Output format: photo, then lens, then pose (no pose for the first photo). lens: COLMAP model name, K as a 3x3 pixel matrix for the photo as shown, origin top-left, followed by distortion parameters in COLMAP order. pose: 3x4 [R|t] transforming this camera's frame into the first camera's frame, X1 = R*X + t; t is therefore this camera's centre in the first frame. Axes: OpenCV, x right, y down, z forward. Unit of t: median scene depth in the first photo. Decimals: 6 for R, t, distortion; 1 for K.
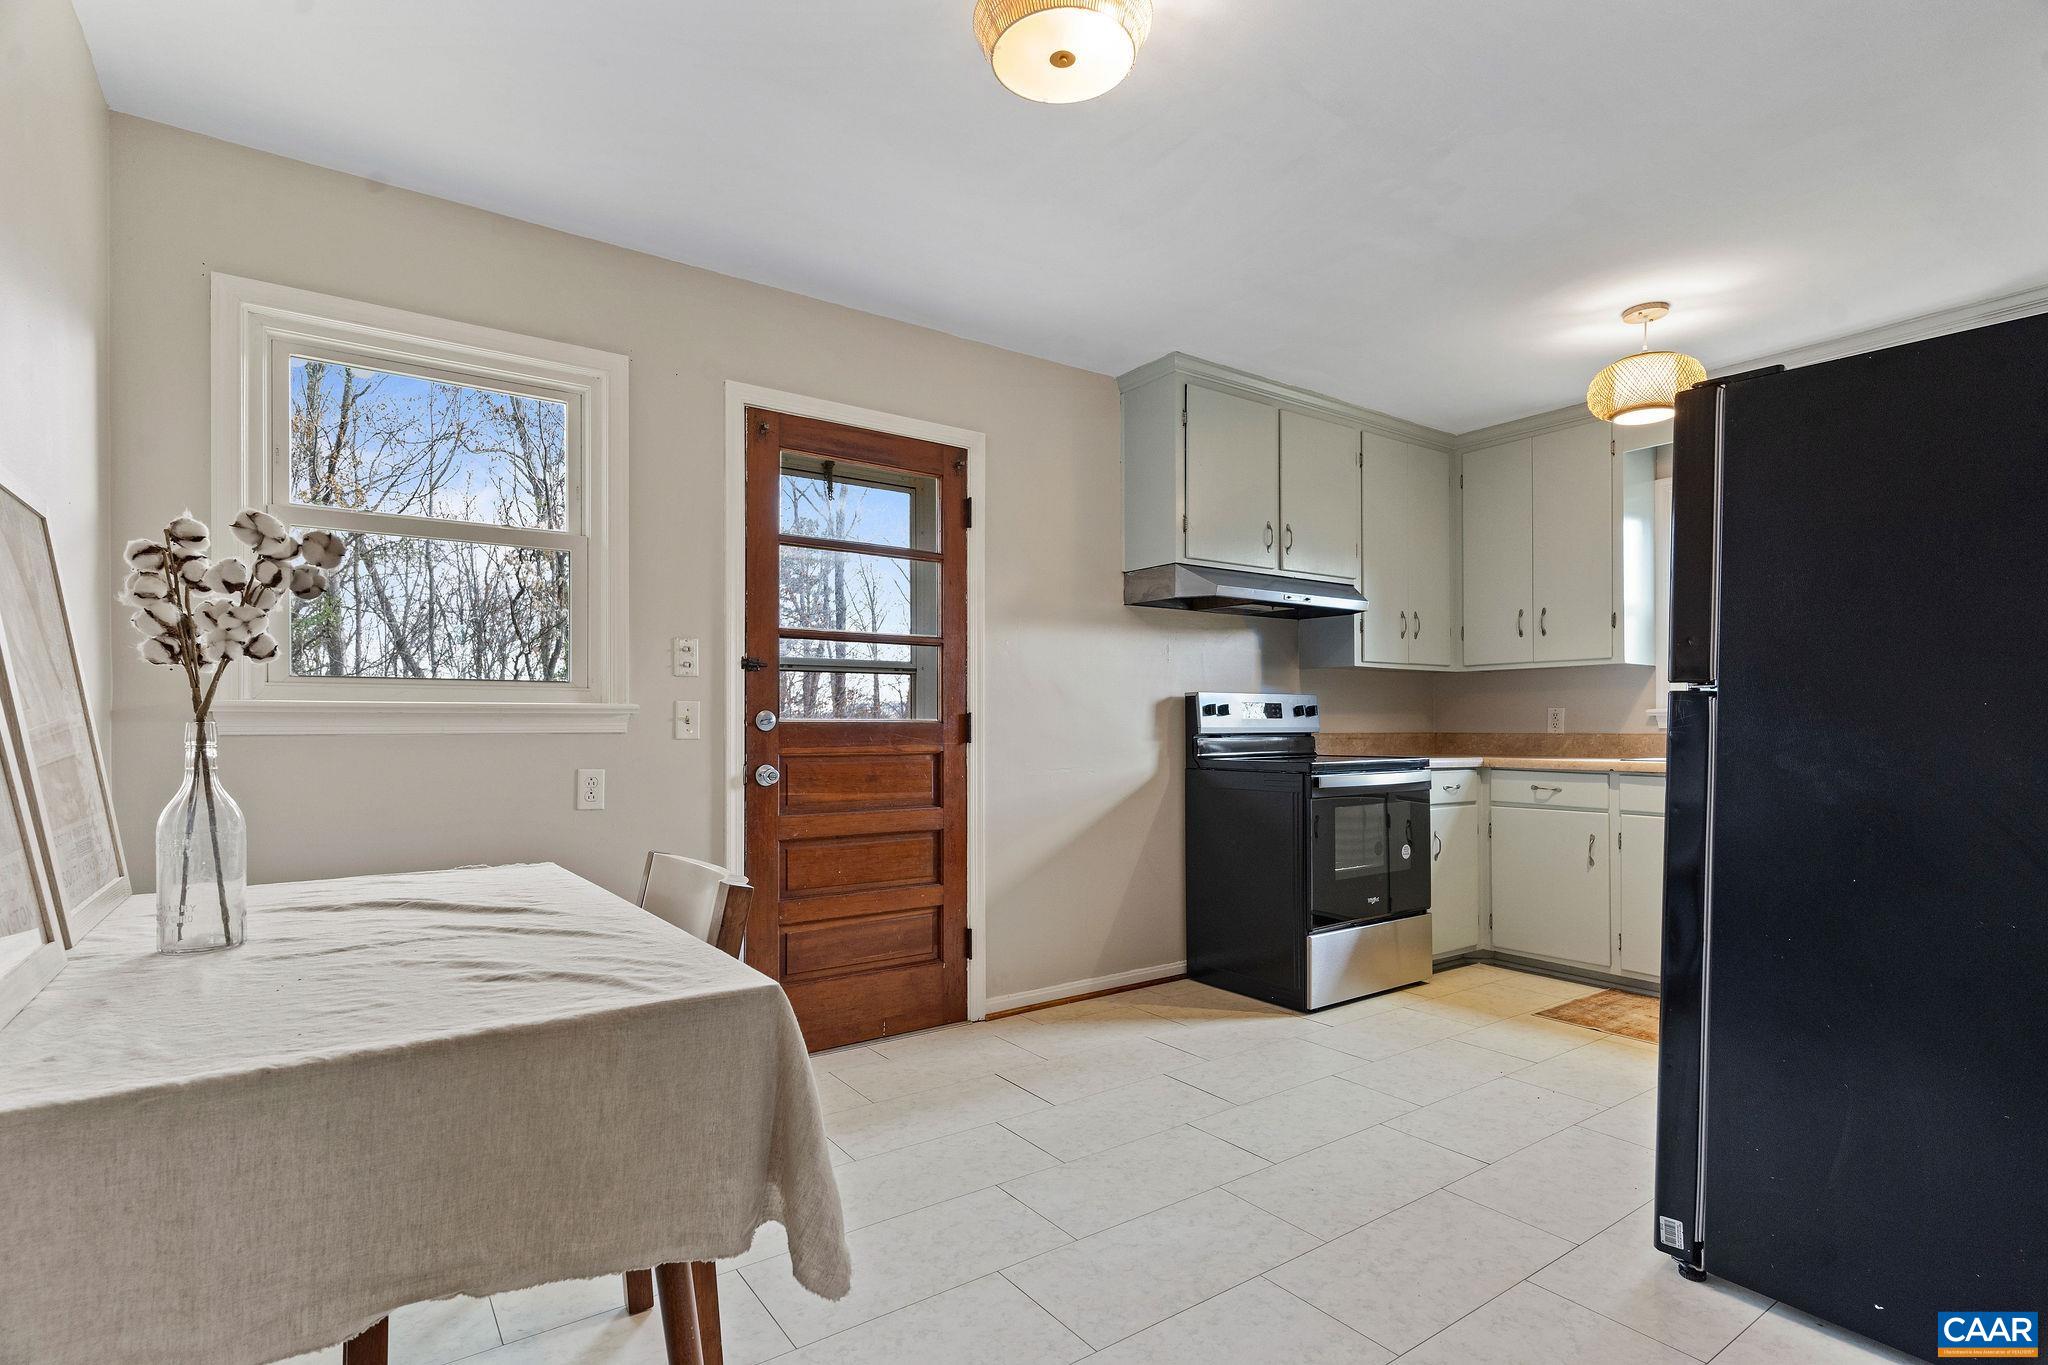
lens RADIAL K [[992.7, 0, 1021.8], [0, 992.7, 720.9], [0, 0, 1]] dist [-0.000056, -0.000478]
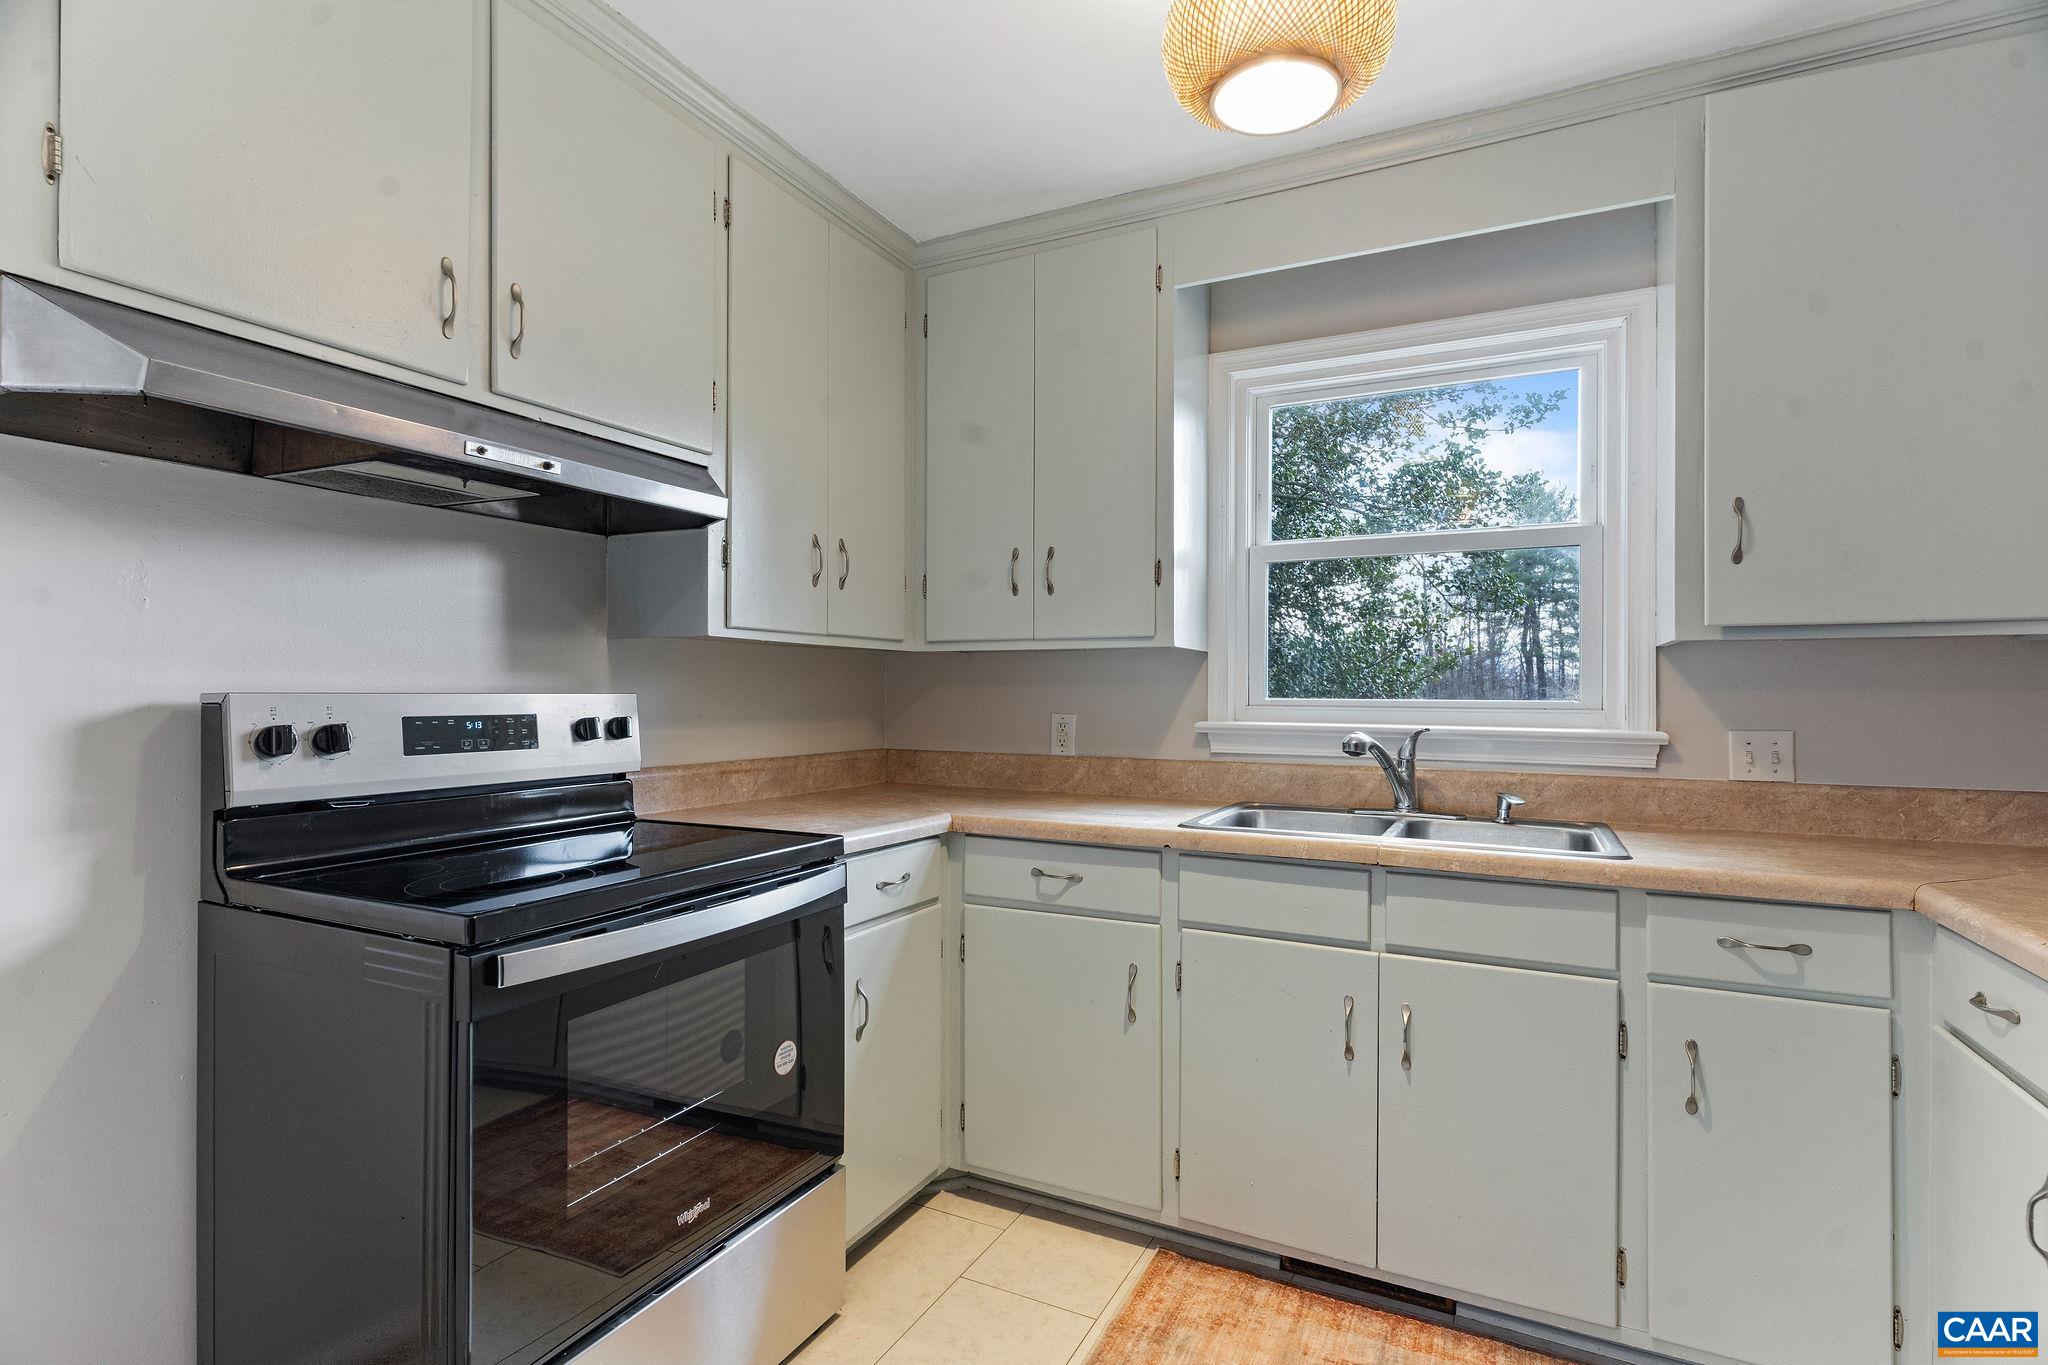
lens RADIAL K [[992.7, 0, 1024.4], [0, 992.7, 686.7], [0, 0, 1]] dist [-0.000056, -0.000478]
pose [[0.883401, 0.010004, 0.468511, 0.249865], [-0.010048, 0.999947, -0.002406, -0.031554], [-0.468510, -0.002582, 0.883454, 0.512772]]
